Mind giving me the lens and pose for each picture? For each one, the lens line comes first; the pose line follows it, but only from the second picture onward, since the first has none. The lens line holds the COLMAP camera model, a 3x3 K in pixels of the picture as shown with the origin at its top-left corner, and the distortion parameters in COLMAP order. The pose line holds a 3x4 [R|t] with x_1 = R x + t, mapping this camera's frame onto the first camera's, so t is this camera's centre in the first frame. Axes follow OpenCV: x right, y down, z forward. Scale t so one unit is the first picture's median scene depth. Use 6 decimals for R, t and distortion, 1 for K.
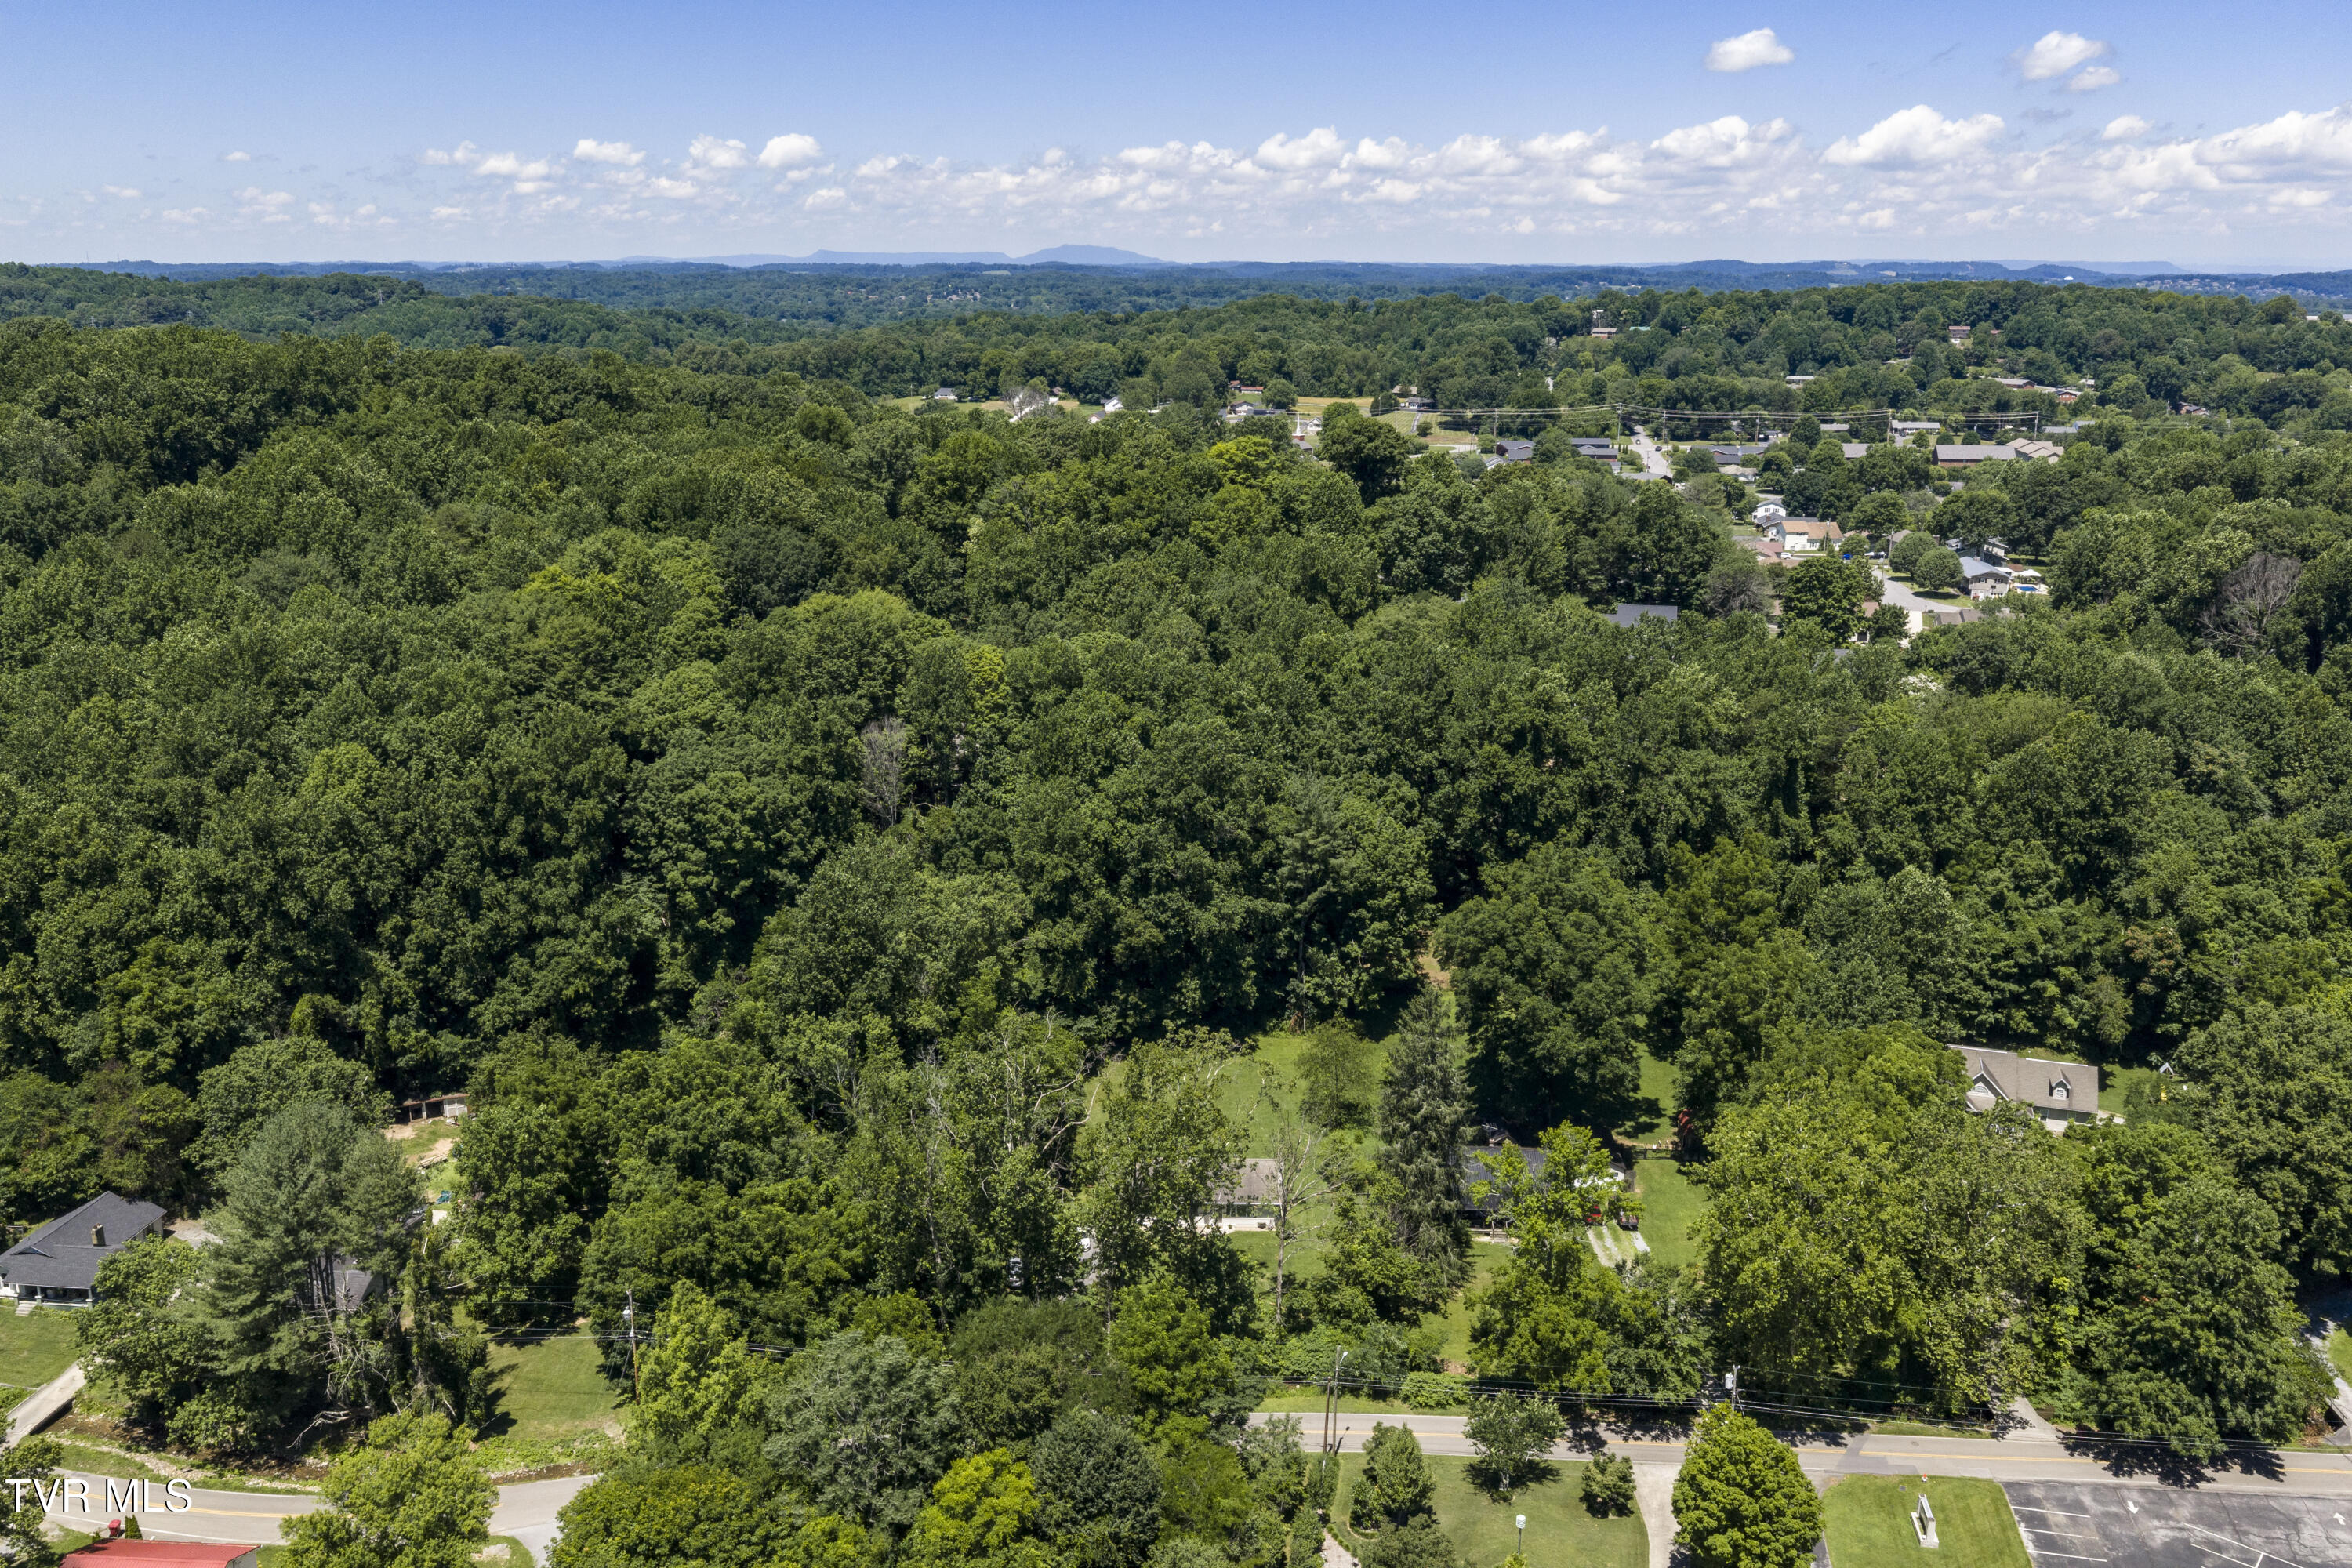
lens RADIAL K [[1939.0, 0, 1185.6], [0, 1939.0, 795.3], [0, 0, 1]] dist [0.023058, -0.046376]
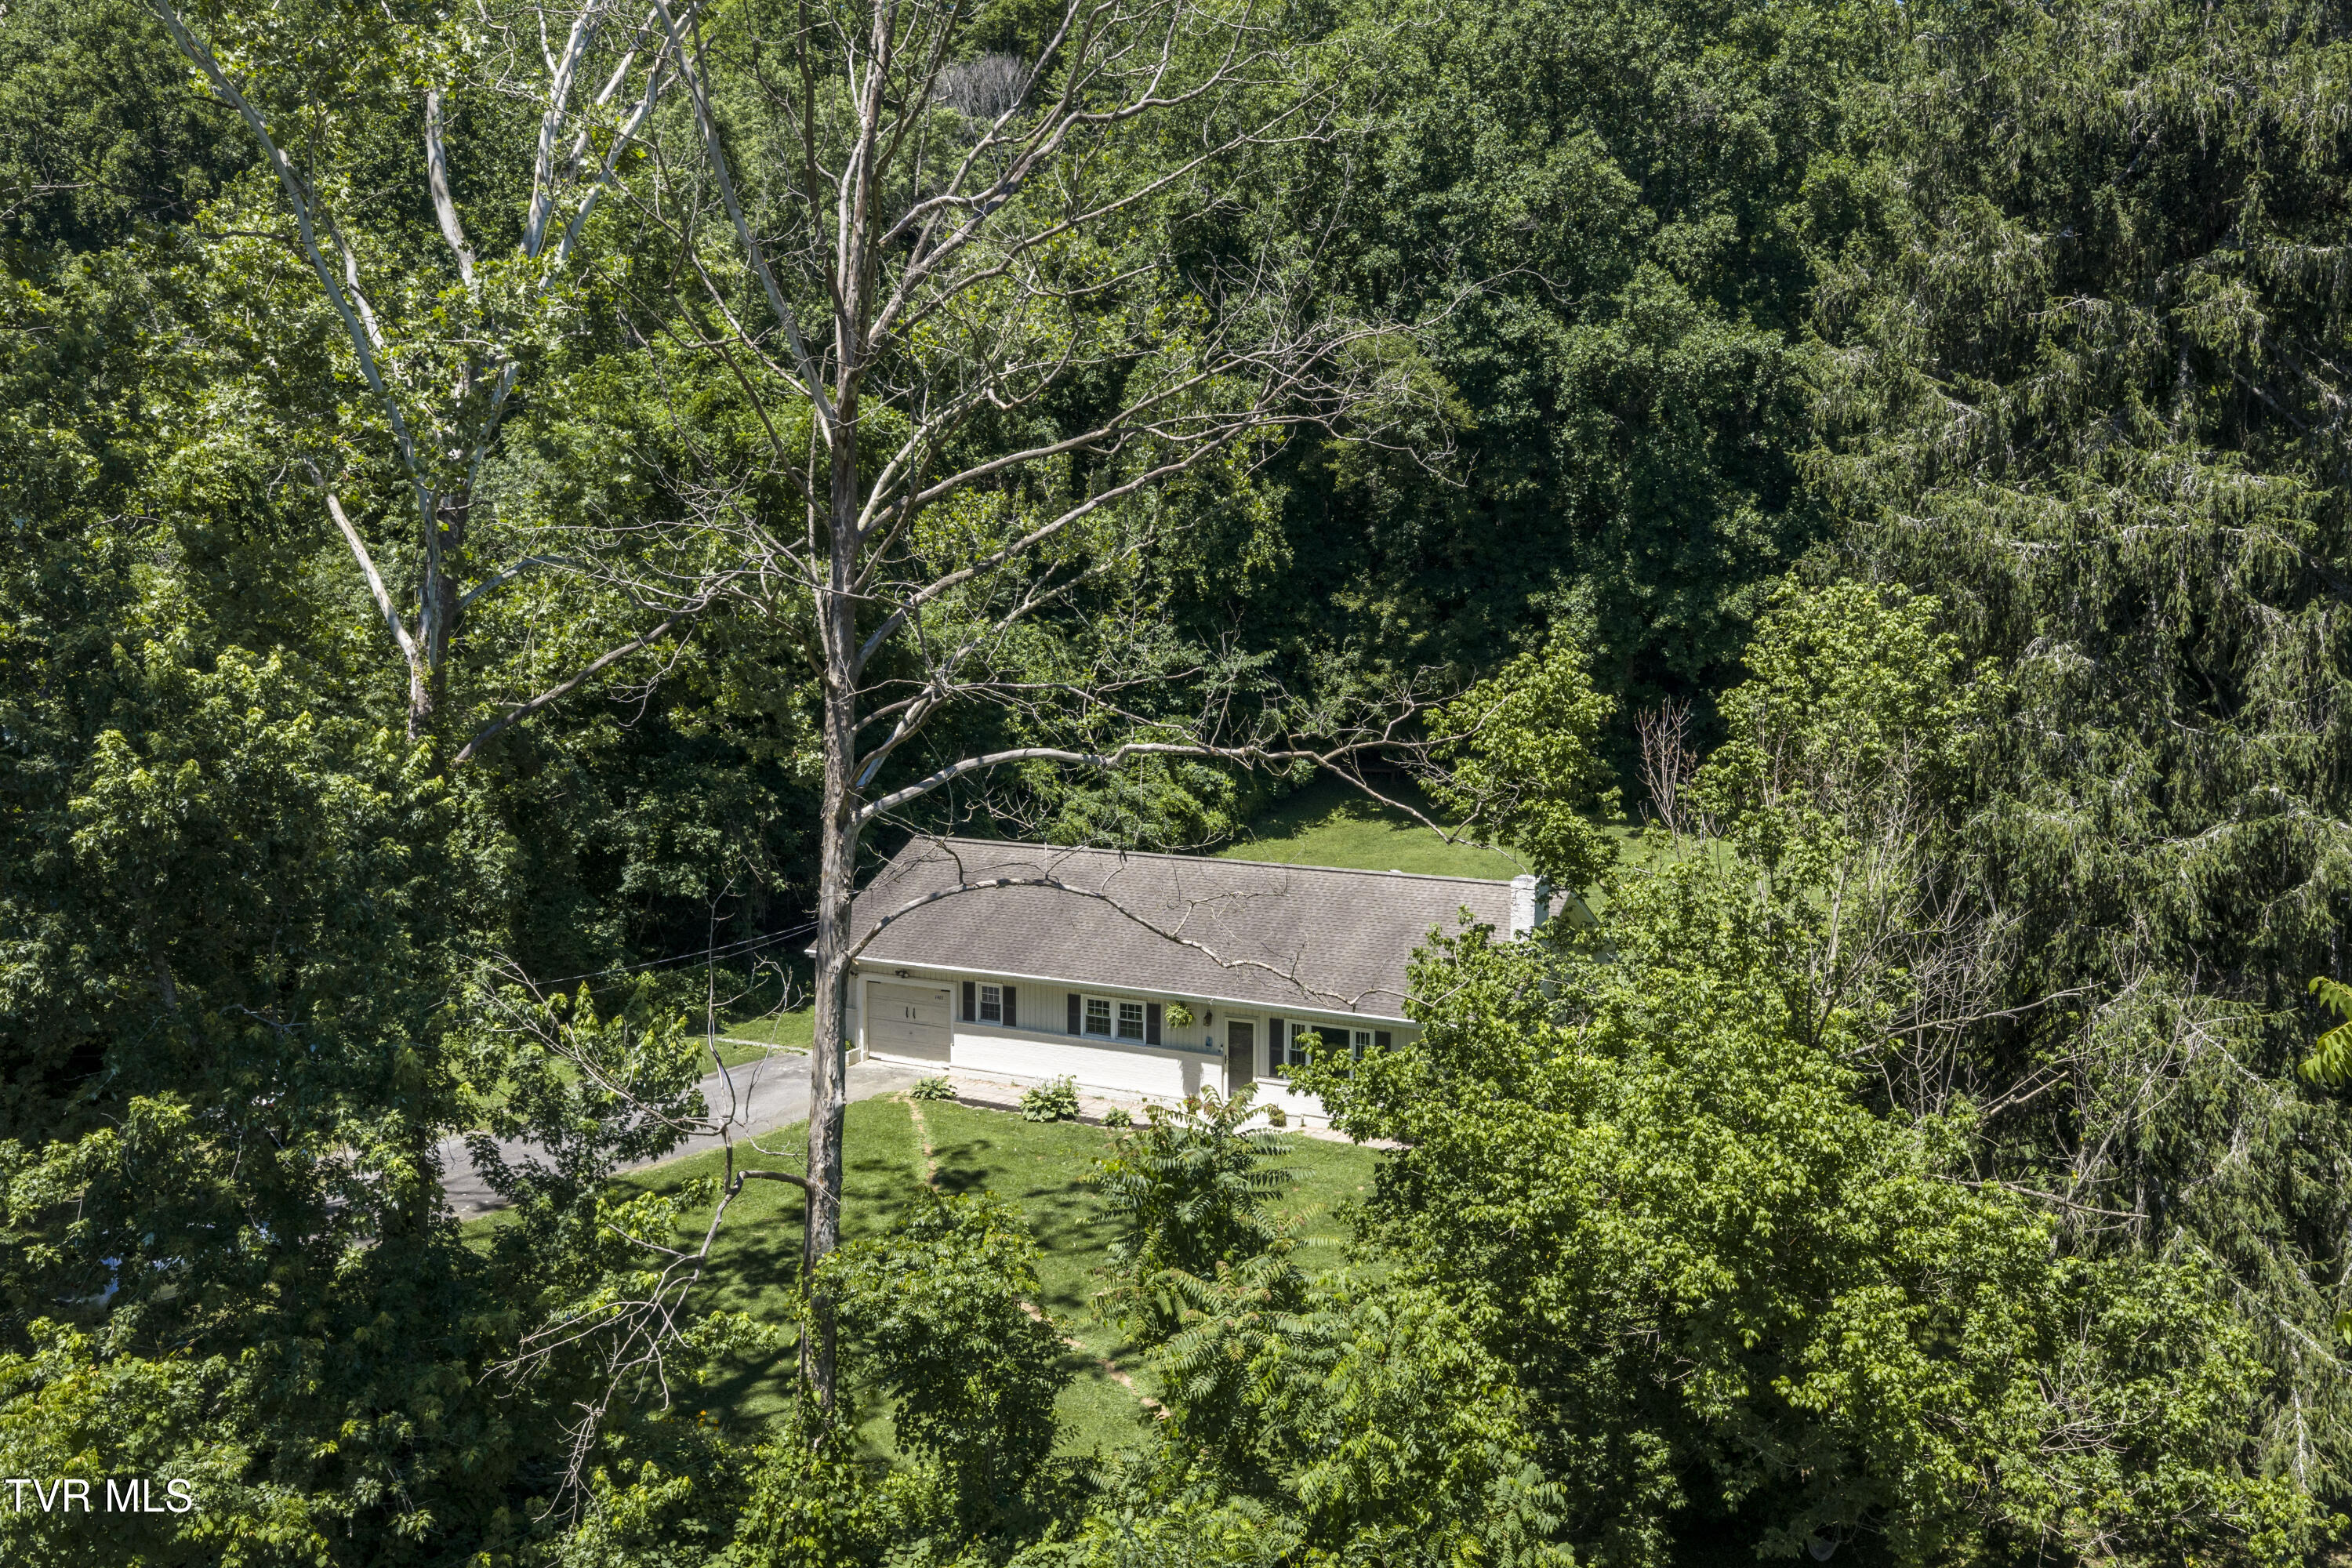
lens RADIAL K [[1939.0, 0, 1179.1], [0, 1939.0, 802.1], [0, 0, 1]] dist [0.023058, -0.046376]
pose [[0.888349, 0.052479, -0.456161, 0.101017], [-0.124072, 0.983927, -0.128428, 0.188926], [0.442089, 0.170686, 0.880581, 0.687393]]
